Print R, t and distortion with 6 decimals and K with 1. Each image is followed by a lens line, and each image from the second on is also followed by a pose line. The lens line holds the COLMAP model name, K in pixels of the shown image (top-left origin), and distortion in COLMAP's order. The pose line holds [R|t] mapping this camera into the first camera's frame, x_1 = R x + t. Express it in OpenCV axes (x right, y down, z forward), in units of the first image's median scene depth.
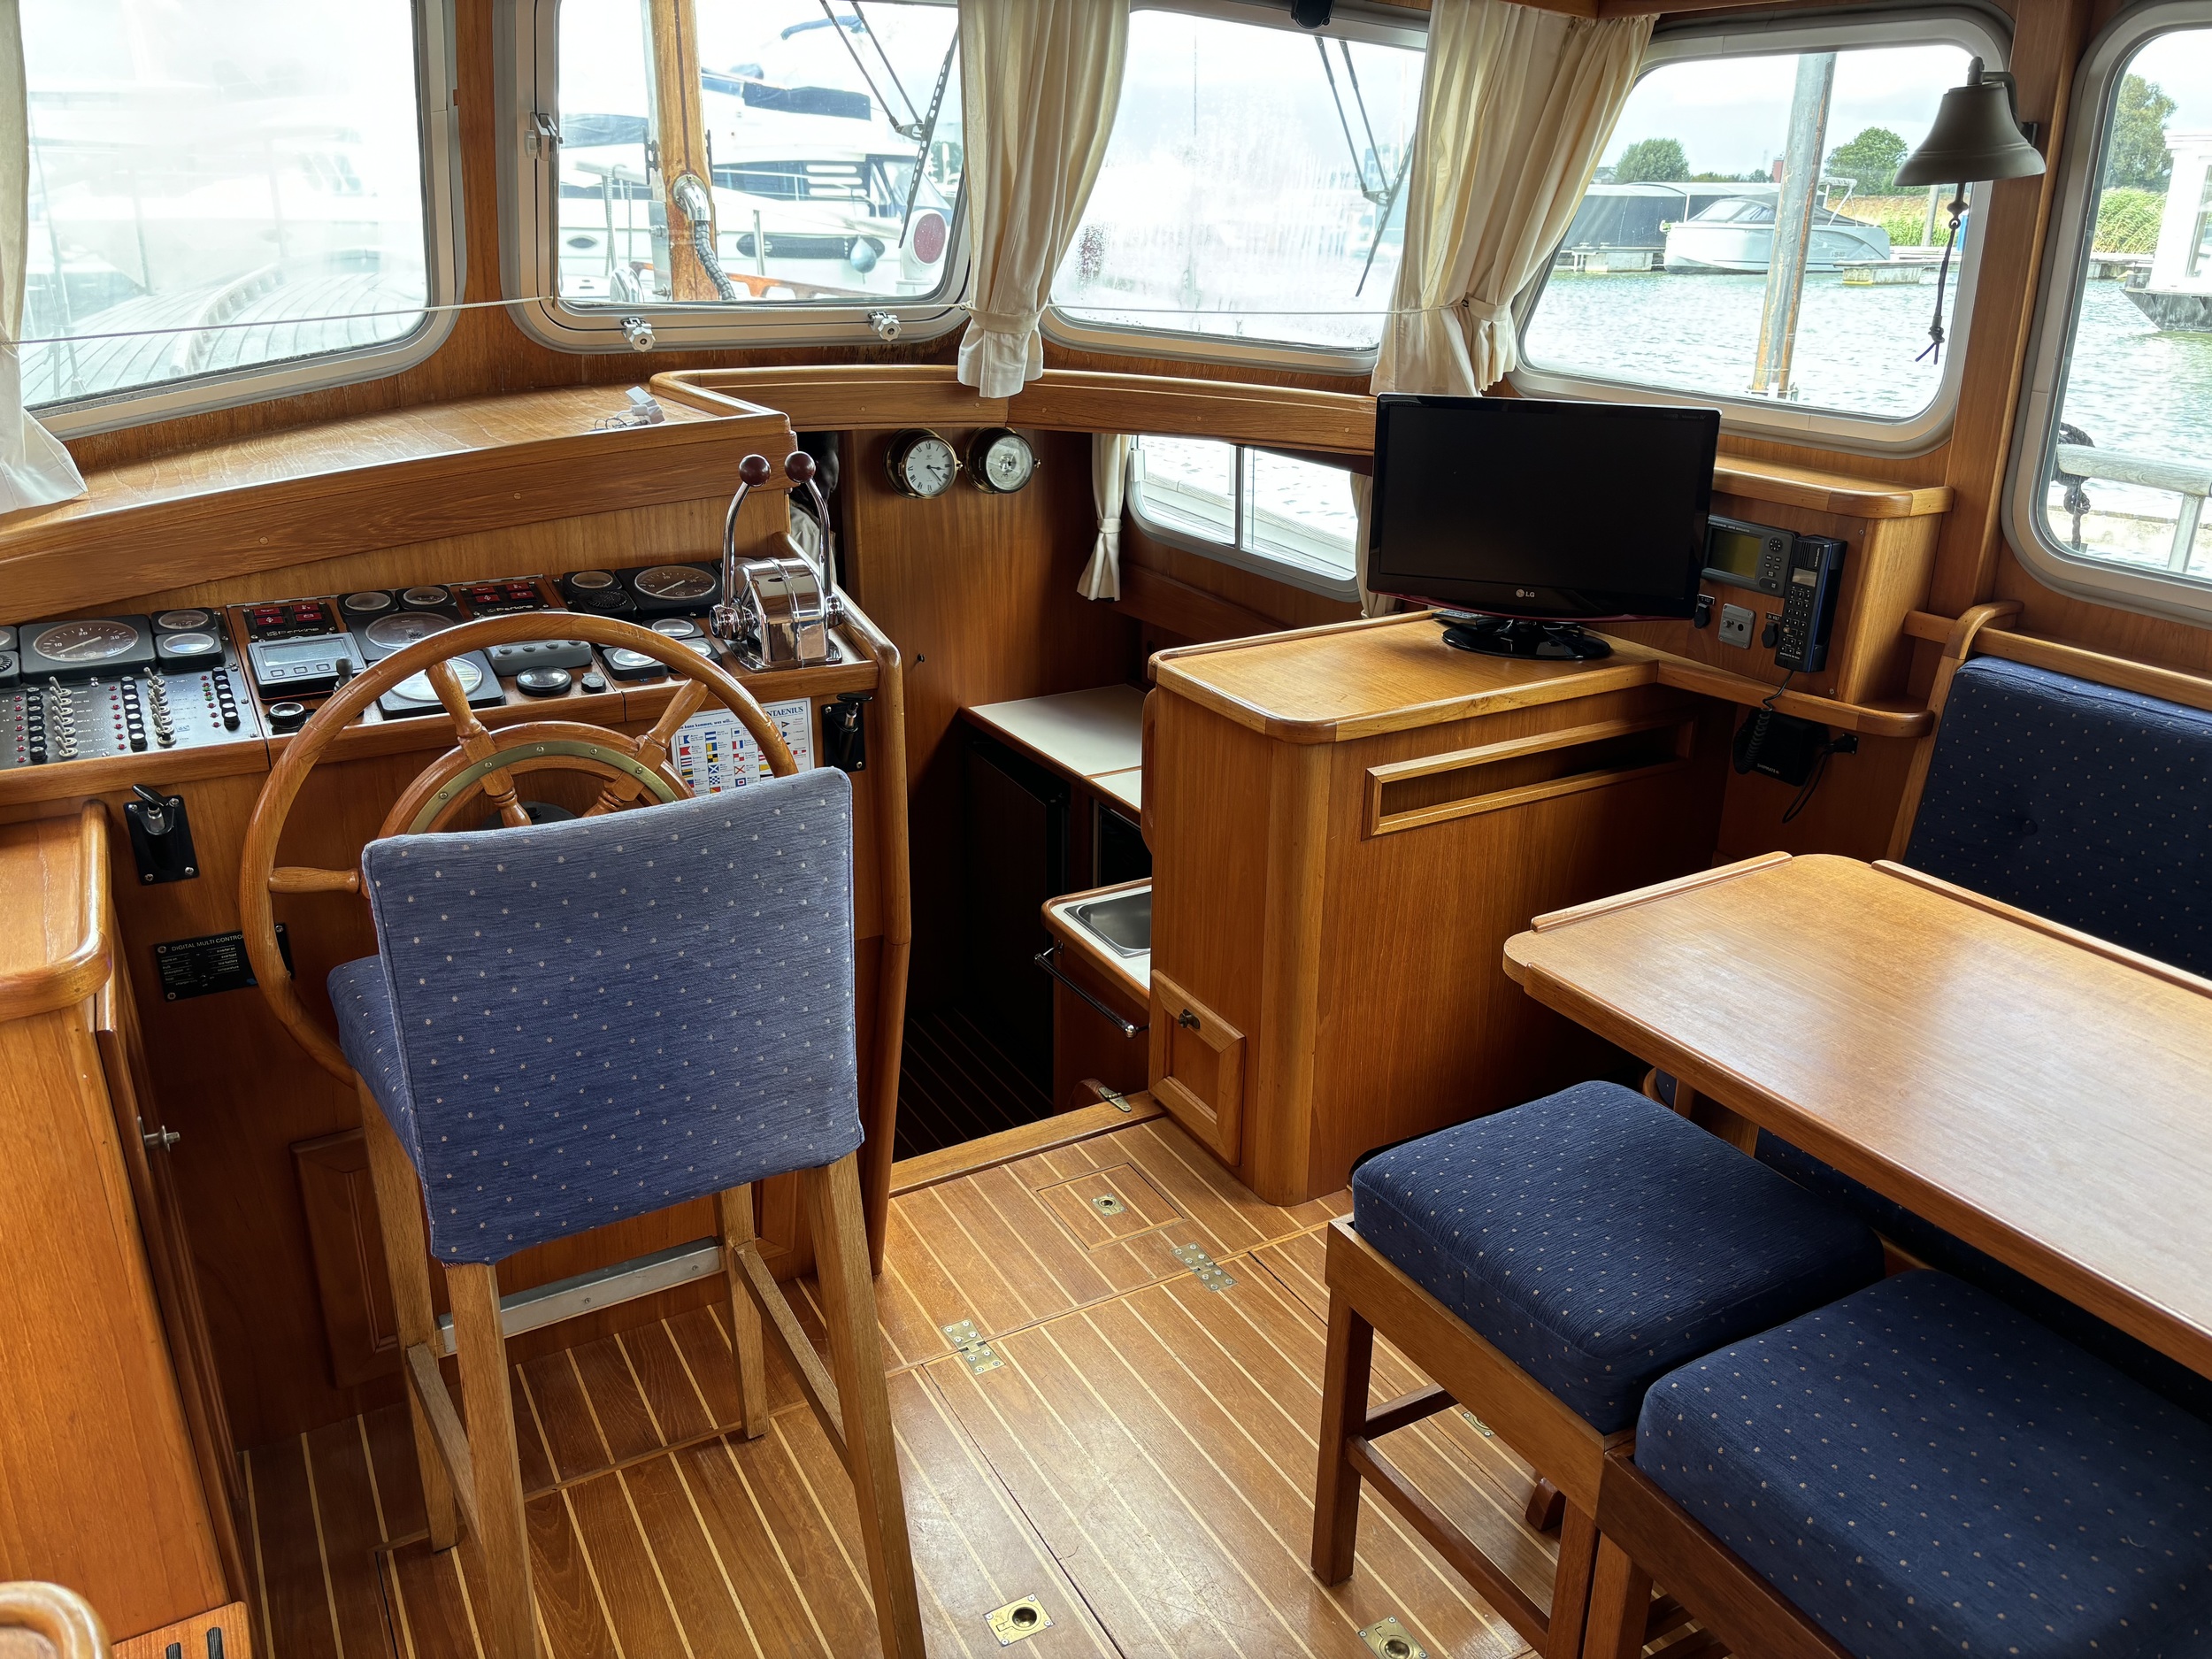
lens RADIAL K [[1679.1, 0, 1064.5], [0, 1679.1, 828.8], [0, 0, 1]] dist [0.016905, -0.009529]
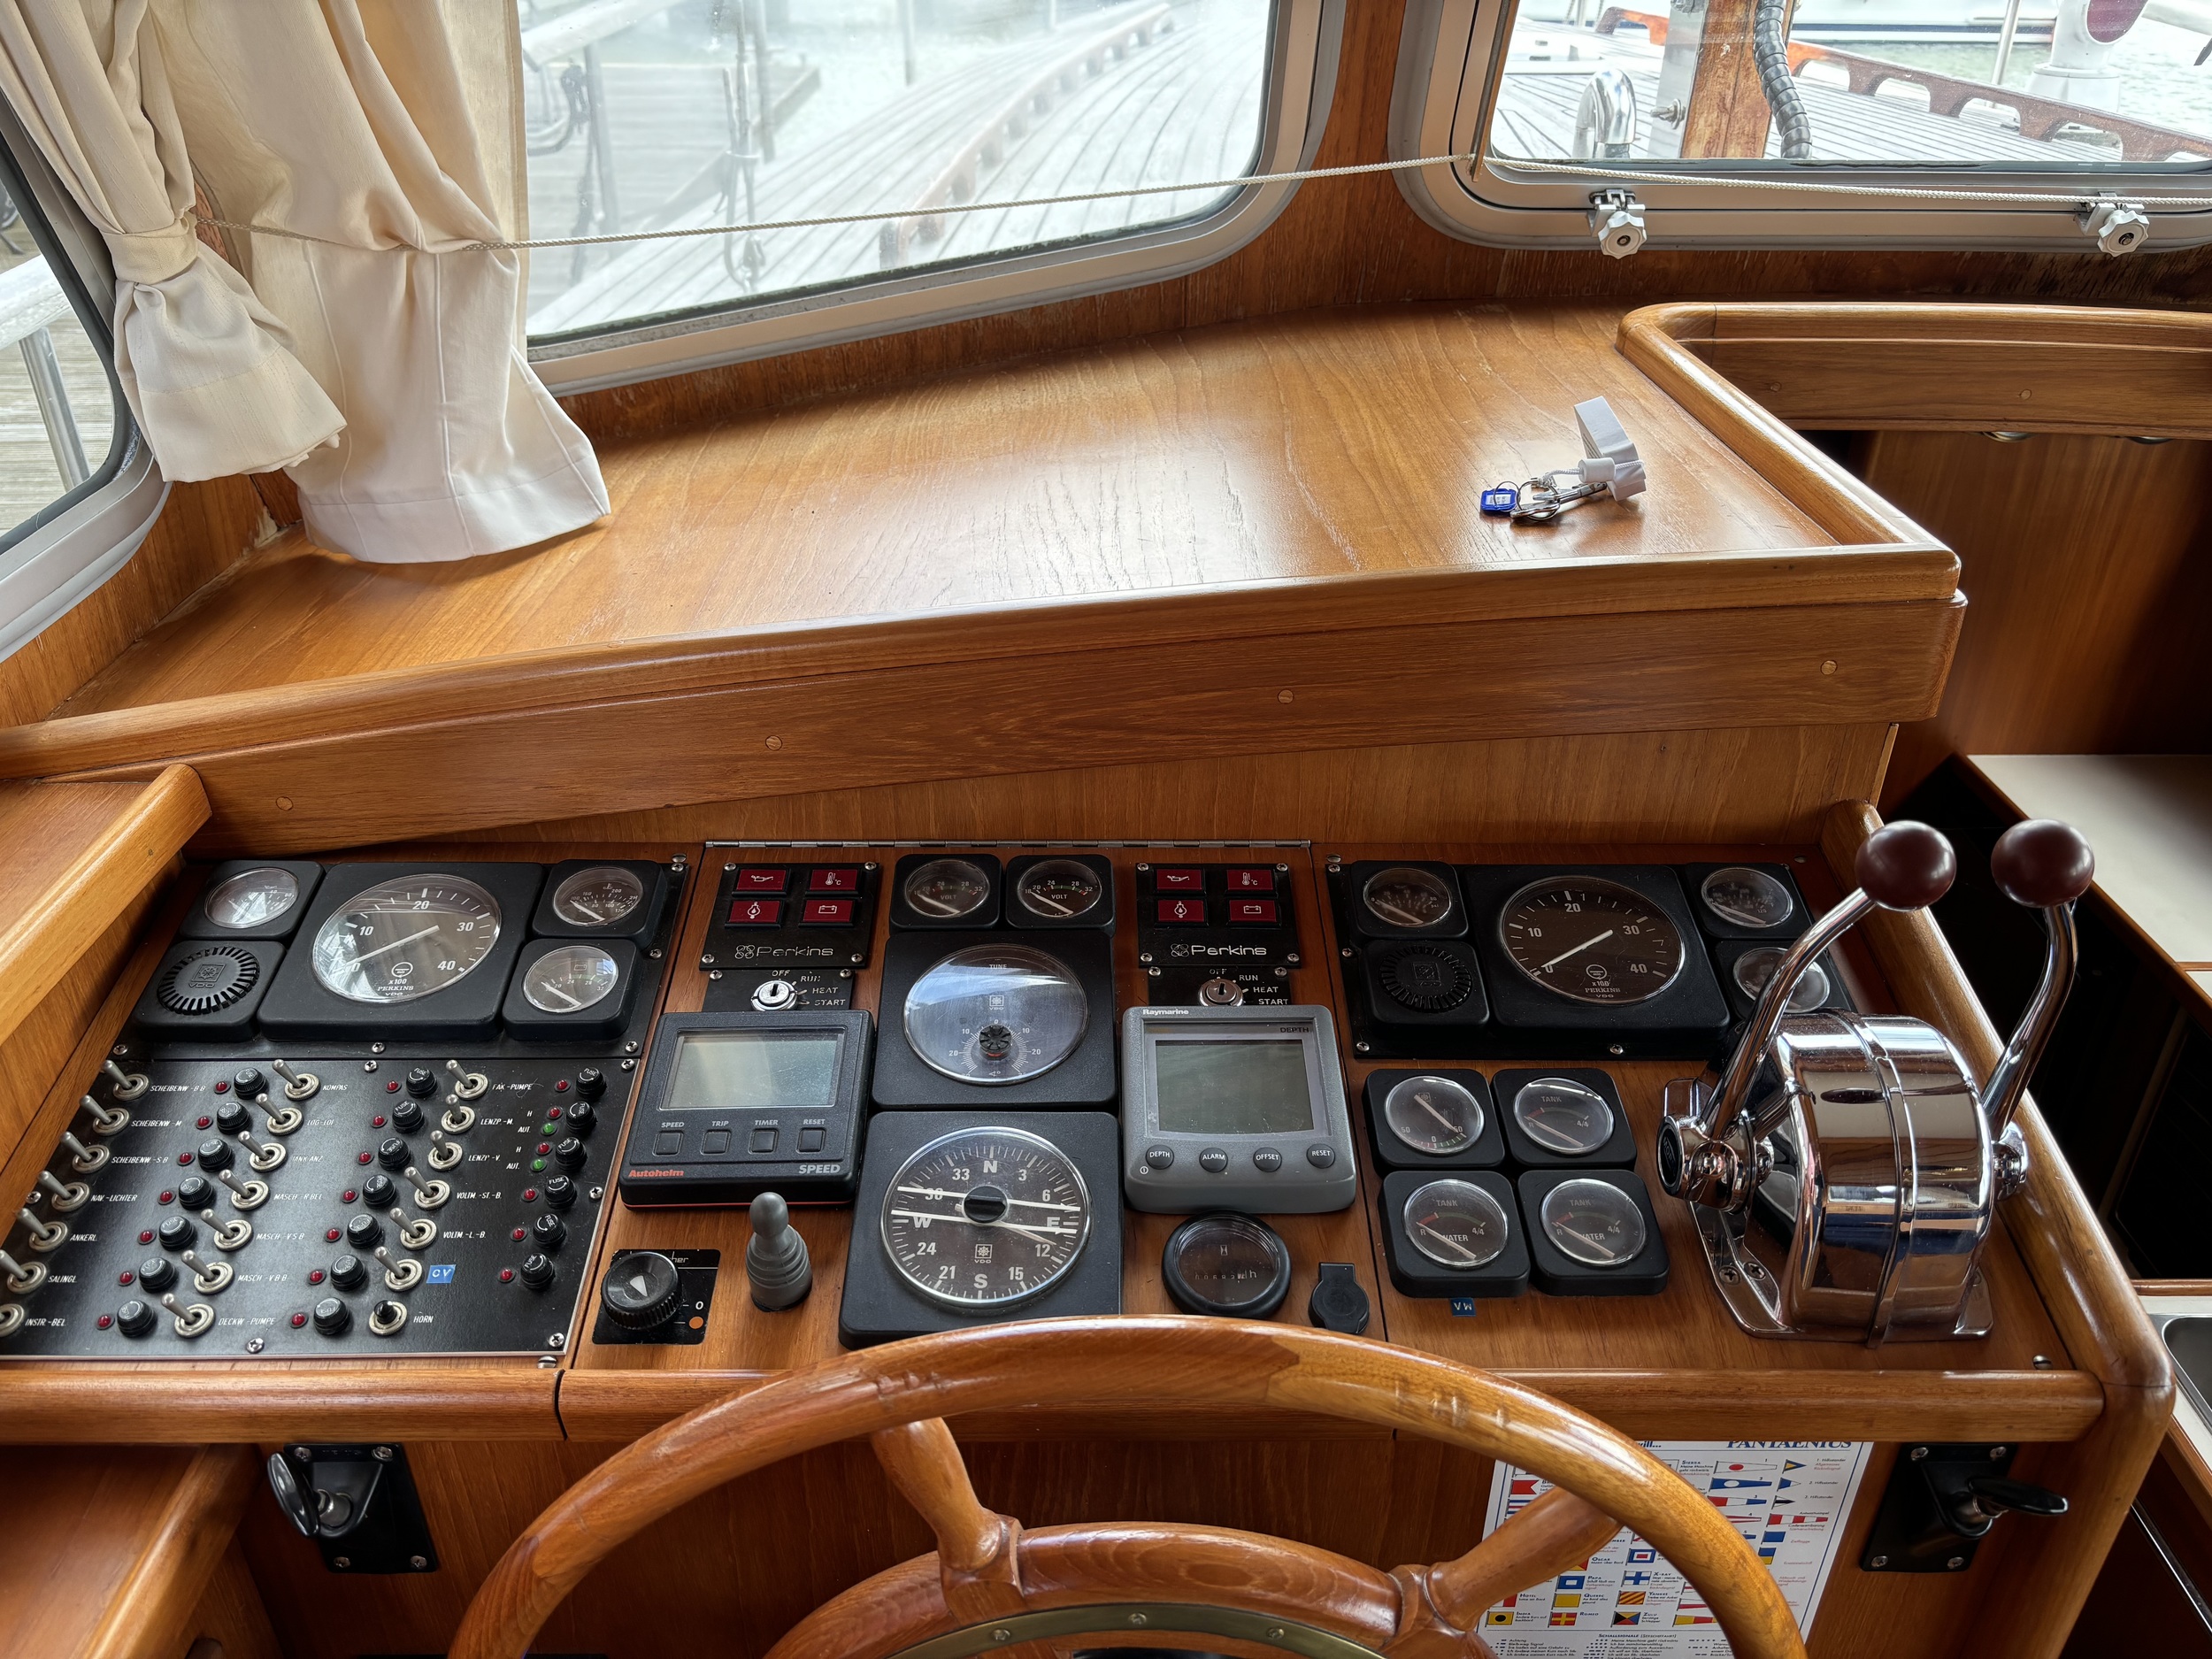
lens RADIAL K [[1633.7, 0, 1098.2], [0, 1633.7, 822.7], [0, 0, 1]] dist [0.037265, -0.043512]
pose [[0.877875, 0.236510, -0.416411, -0.128454], [-0.169029, 0.966599, 0.192656, -0.173675], [0.448068, -0.098742, 0.888530, 0.419727]]
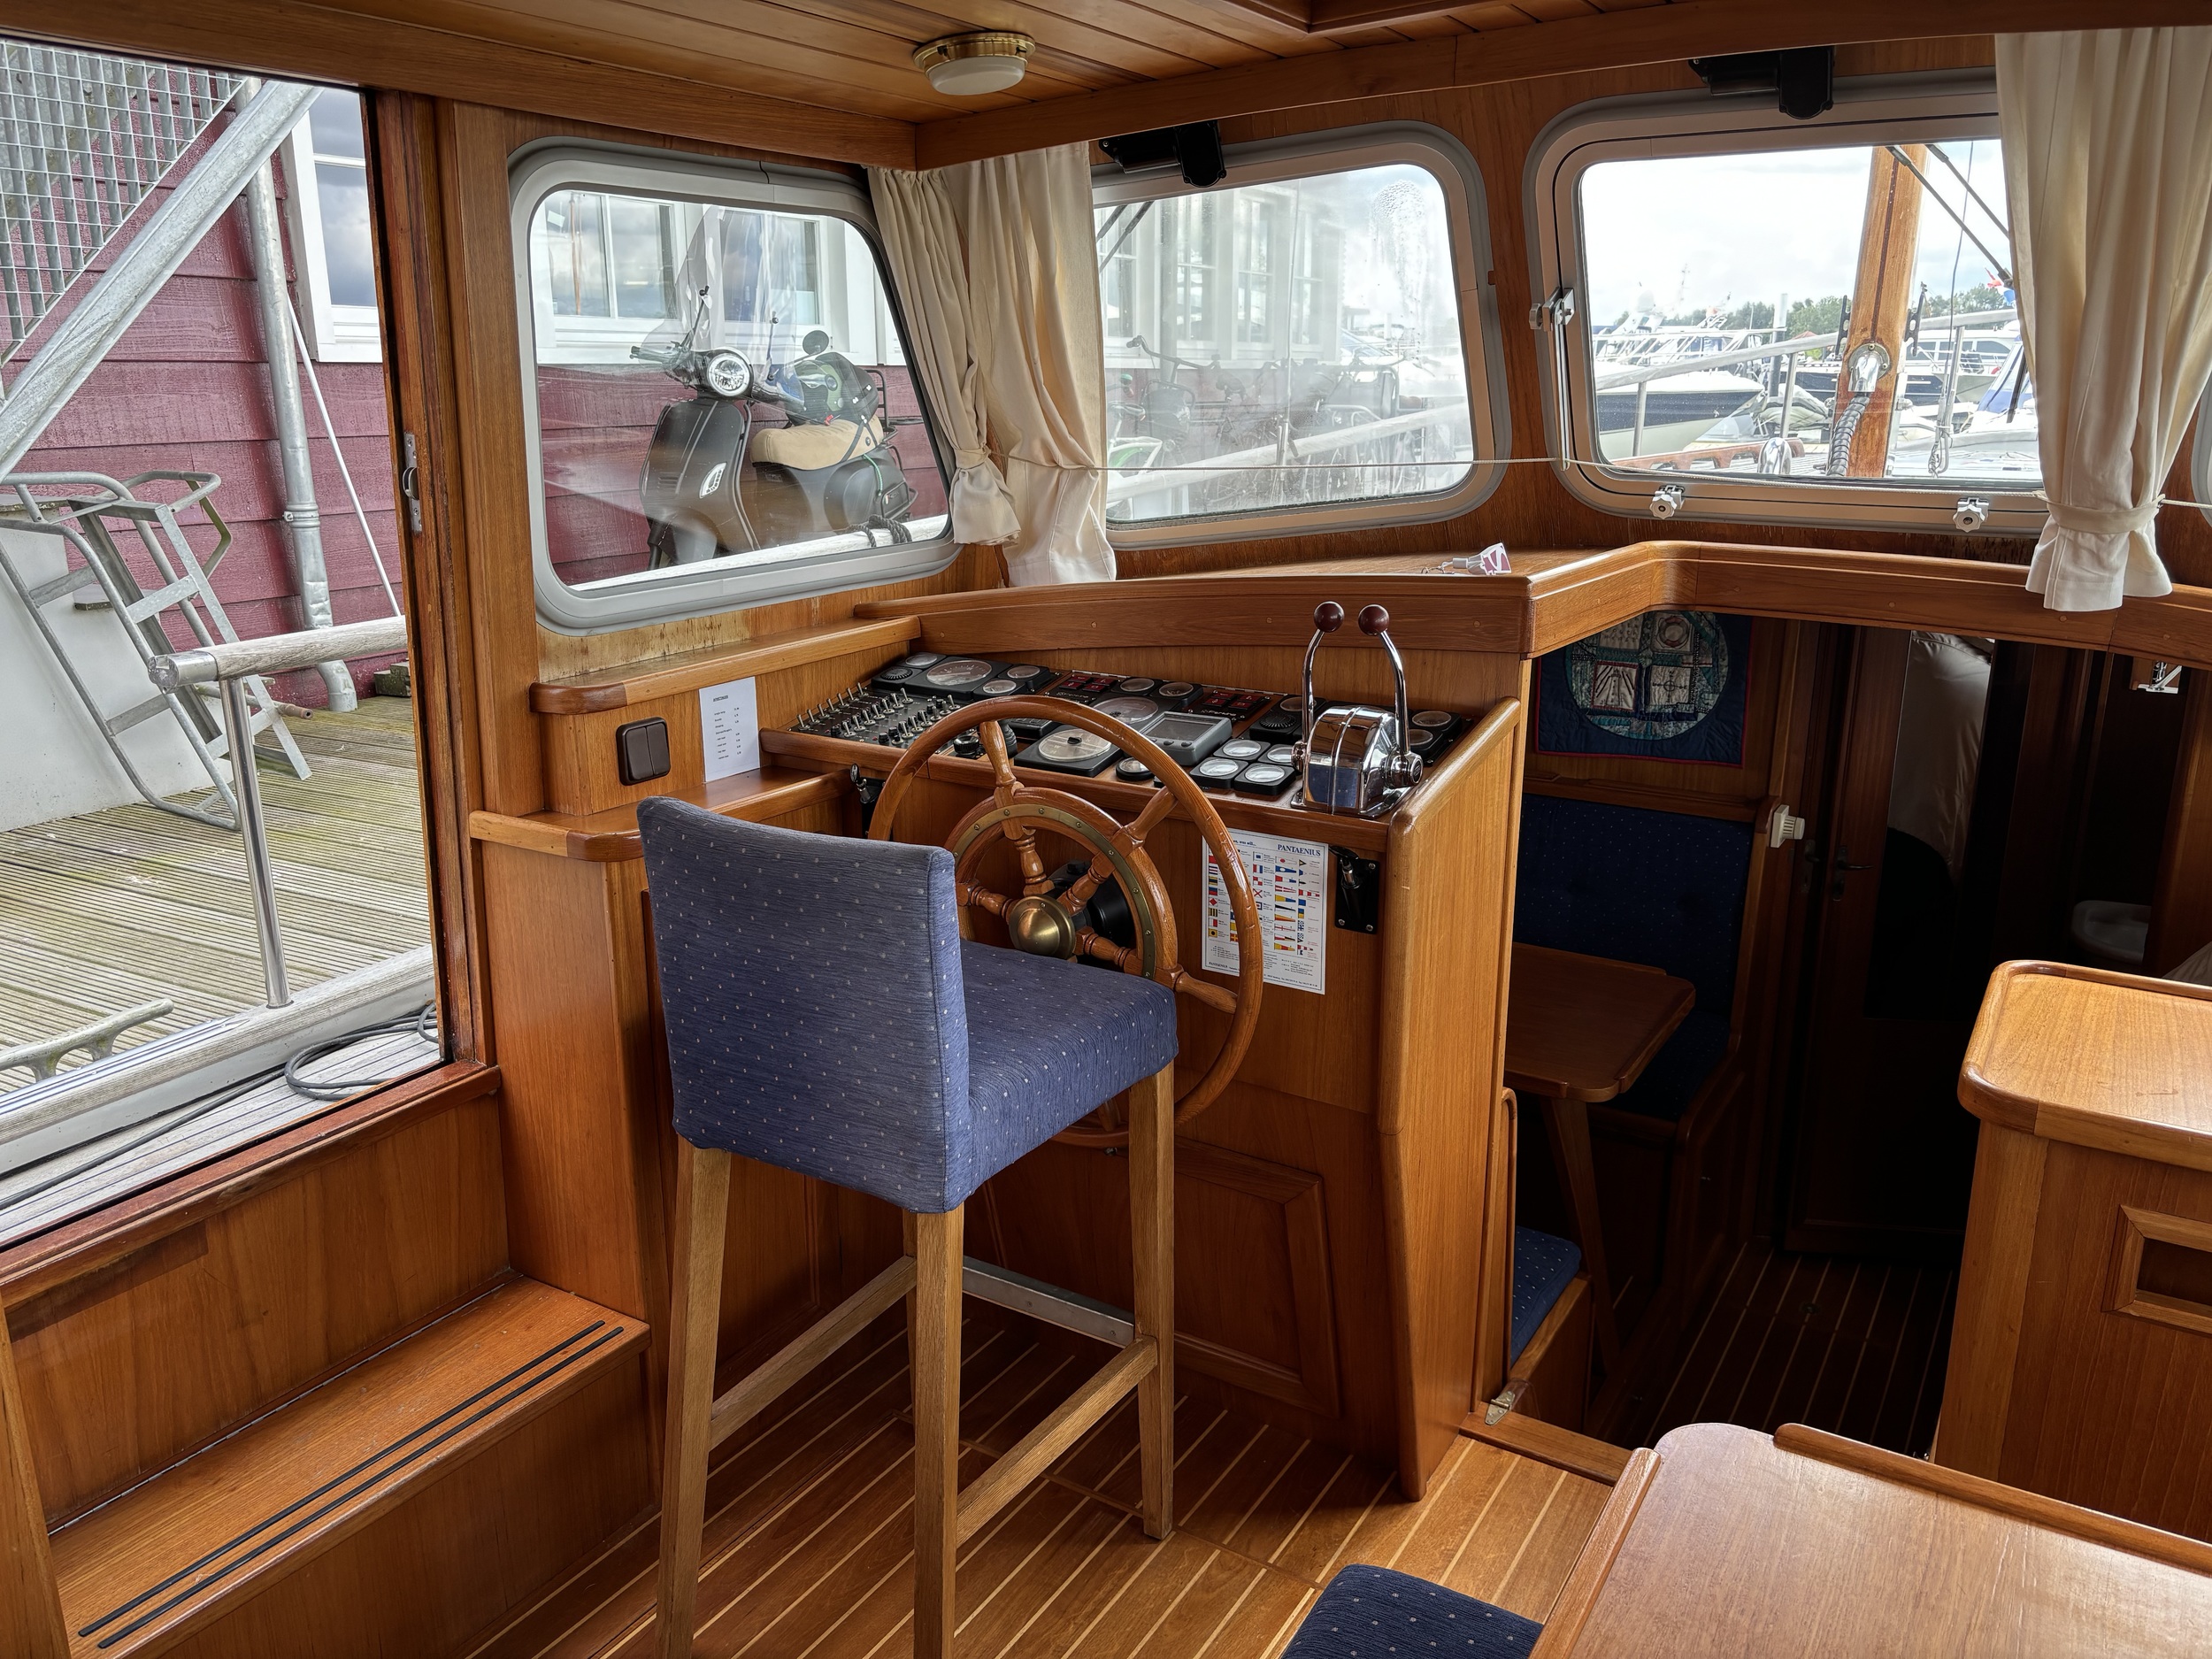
lens RADIAL K [[1633.7, 0, 1098.2], [0, 1633.7, 822.7], [0, 0, 1]] dist [0.037265, -0.043512]
pose [[0.481056, 0.228278, -0.846448, 0.415622], [-0.311019, 0.947142, 0.078675, -0.086253], [0.819666, 0.225415, 0.526627, 0.259156]]
